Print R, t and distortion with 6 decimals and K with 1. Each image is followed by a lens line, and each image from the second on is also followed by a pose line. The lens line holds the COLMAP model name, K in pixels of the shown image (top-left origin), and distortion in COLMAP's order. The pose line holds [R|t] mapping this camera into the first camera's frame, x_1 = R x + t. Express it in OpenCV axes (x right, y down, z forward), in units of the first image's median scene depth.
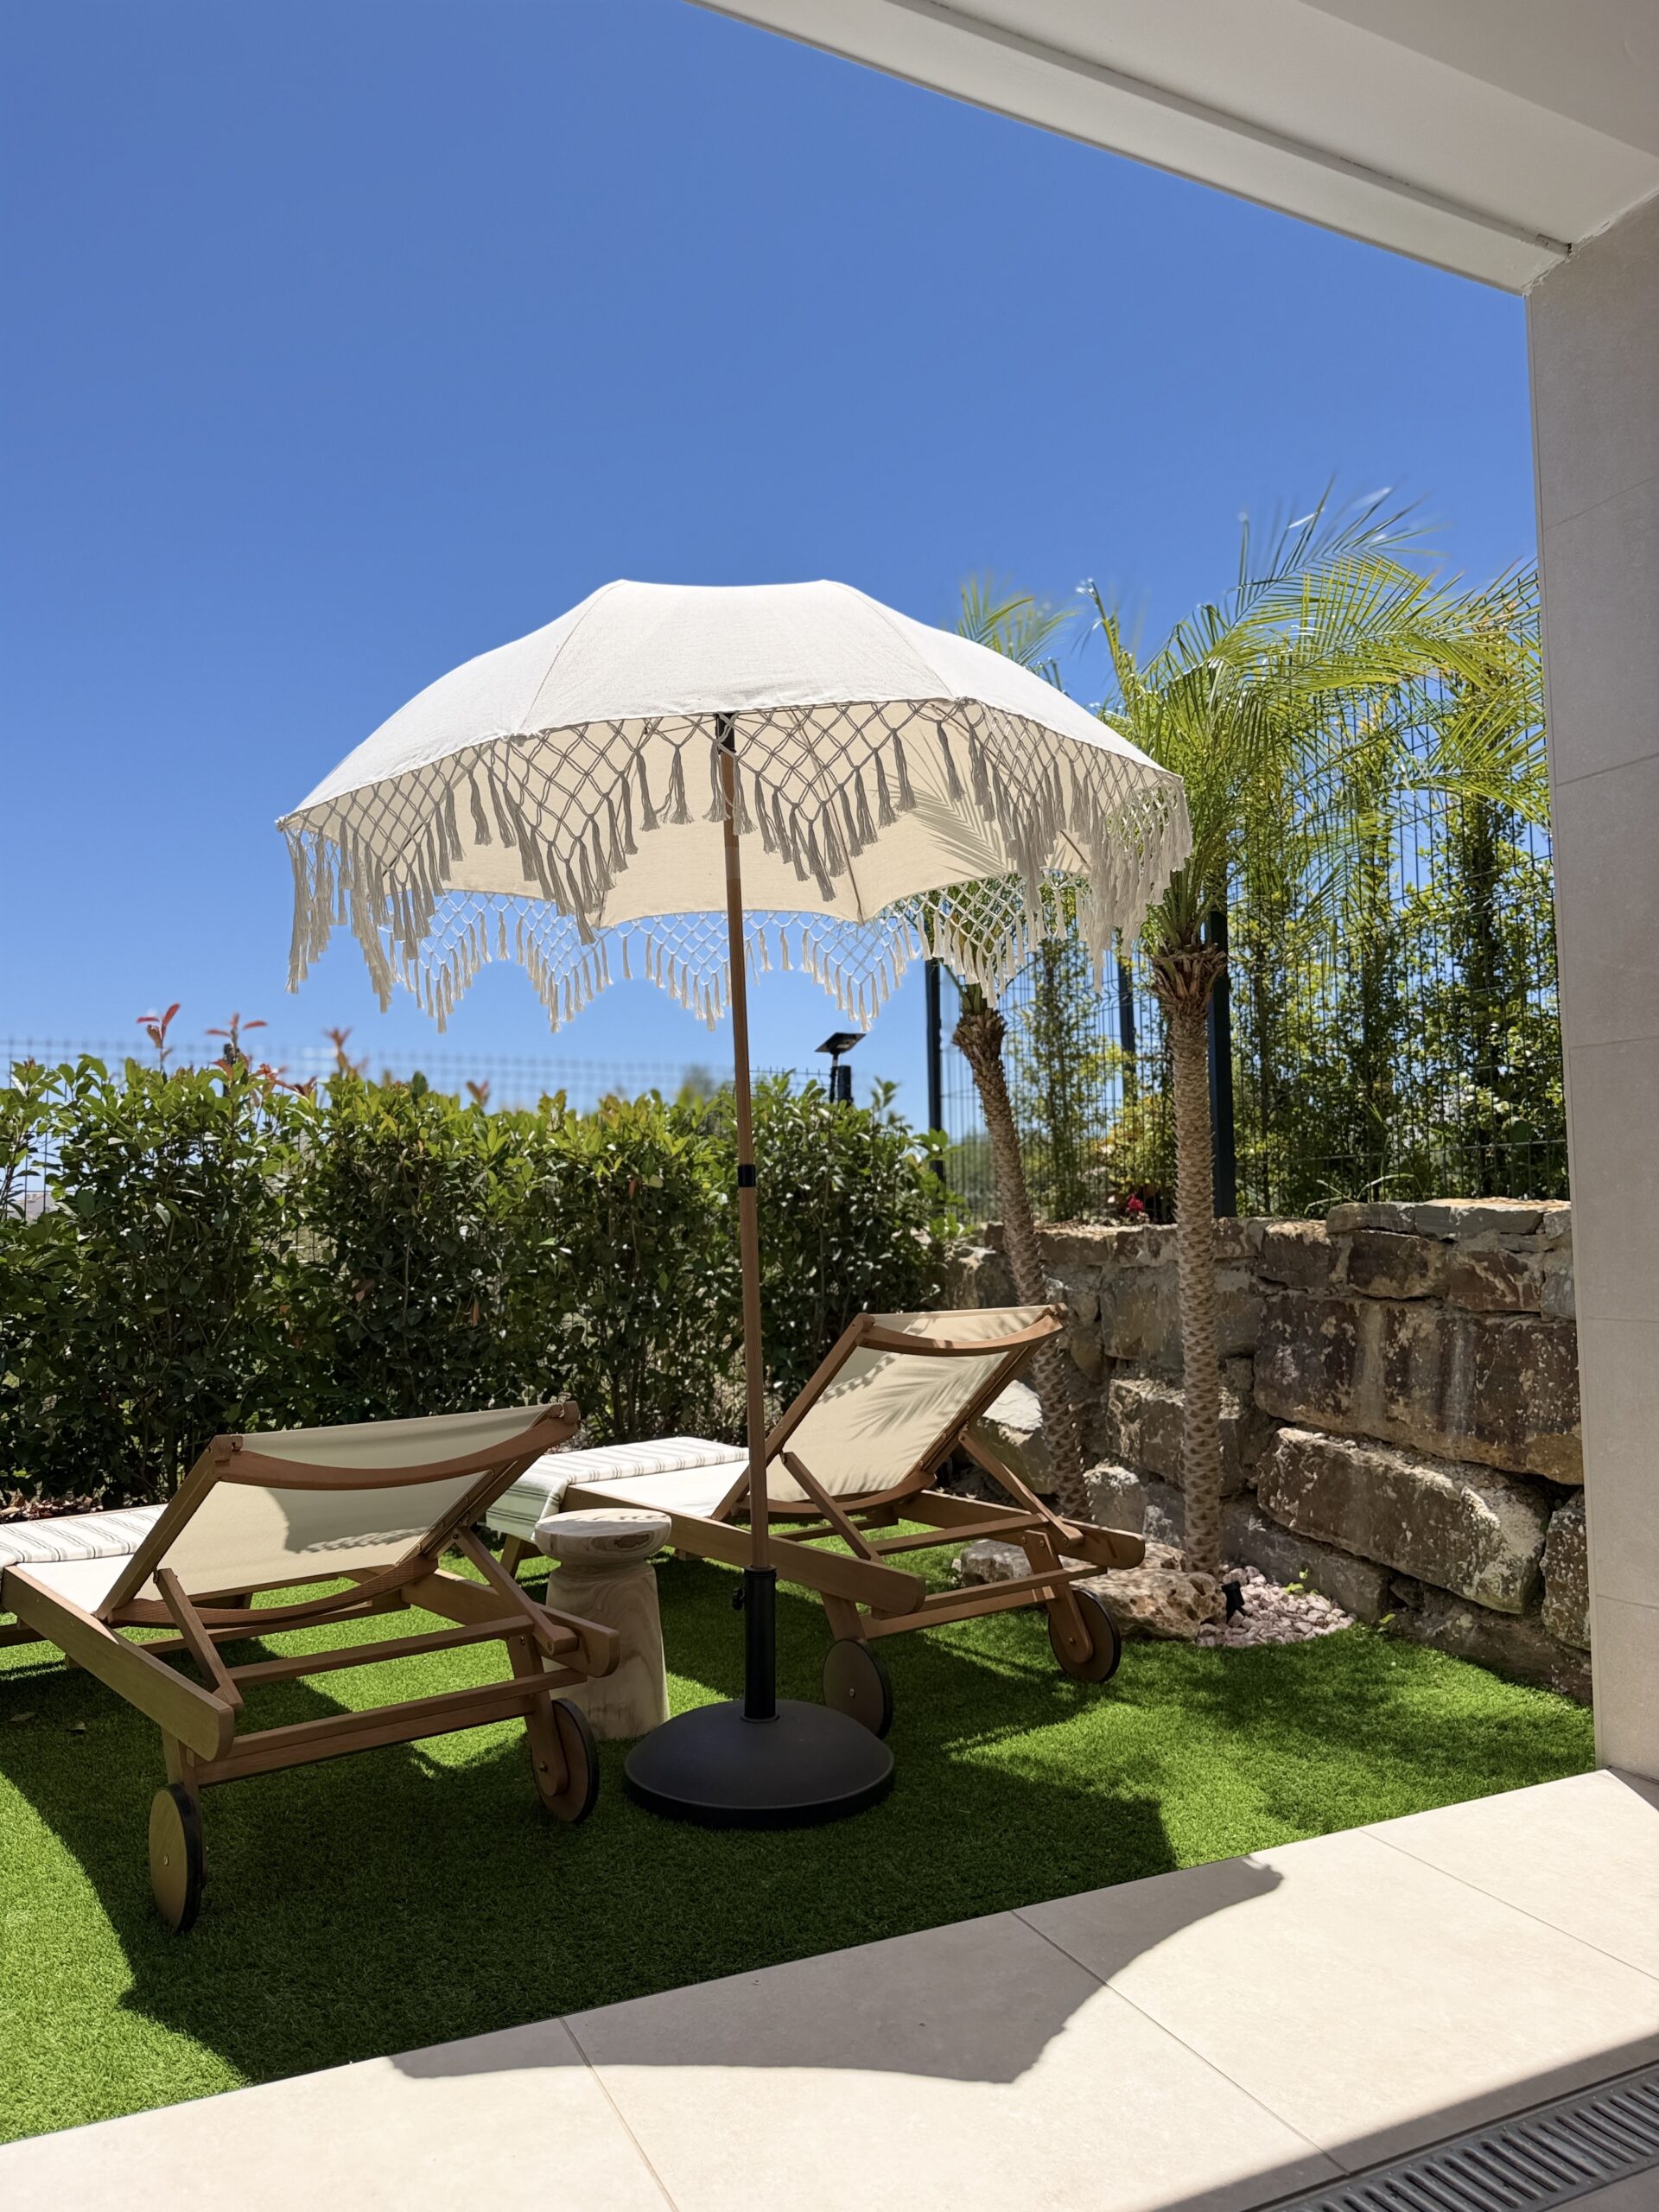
lens RADIAL K [[1749.8, 0, 829.5], [0, 1749.8, 1106.0], [0, 0, 1]] dist [0.289435, 0.001269]
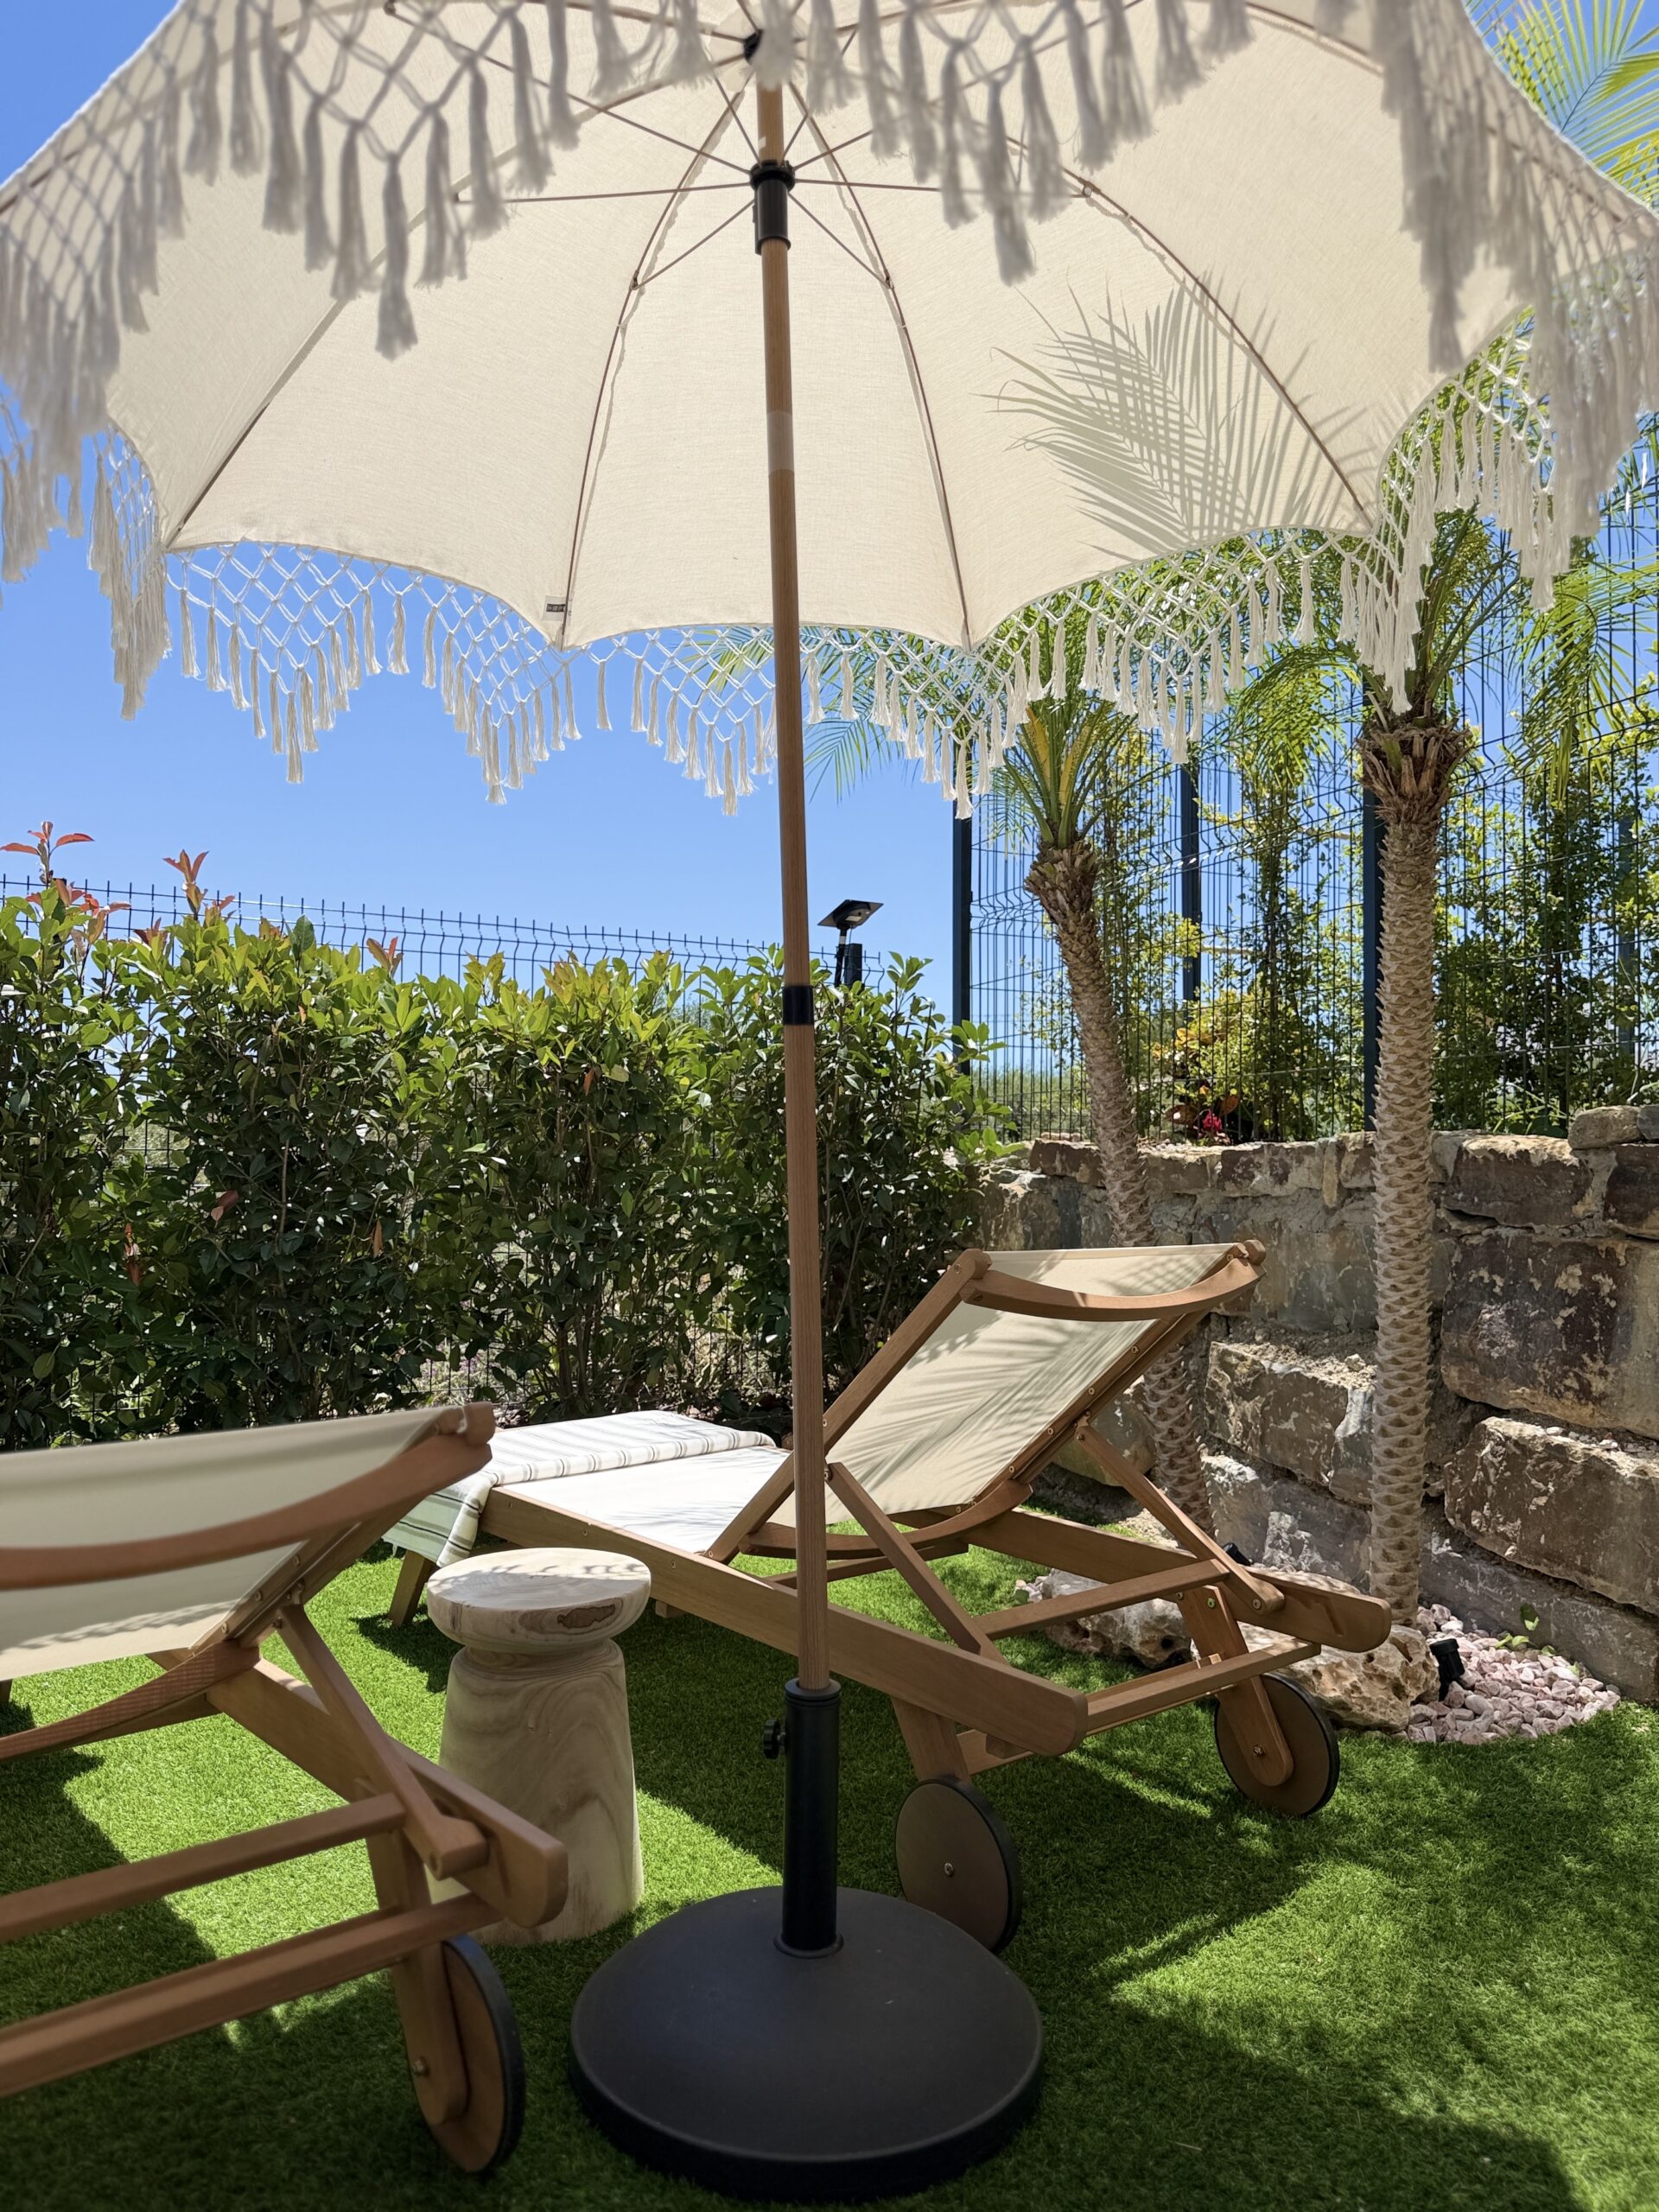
lens RADIAL K [[1761.5, 0, 829.5], [0, 1761.5, 1106.0], [0, 0, 1]] dist [0.287587, -0.402158]
pose [[0.999412, 0.020623, 0.027405, -0.029961], [-0.021593, 0.999133, 0.035591, 0.029246], [-0.026647, -0.036162, 0.998991, 0.241116]]
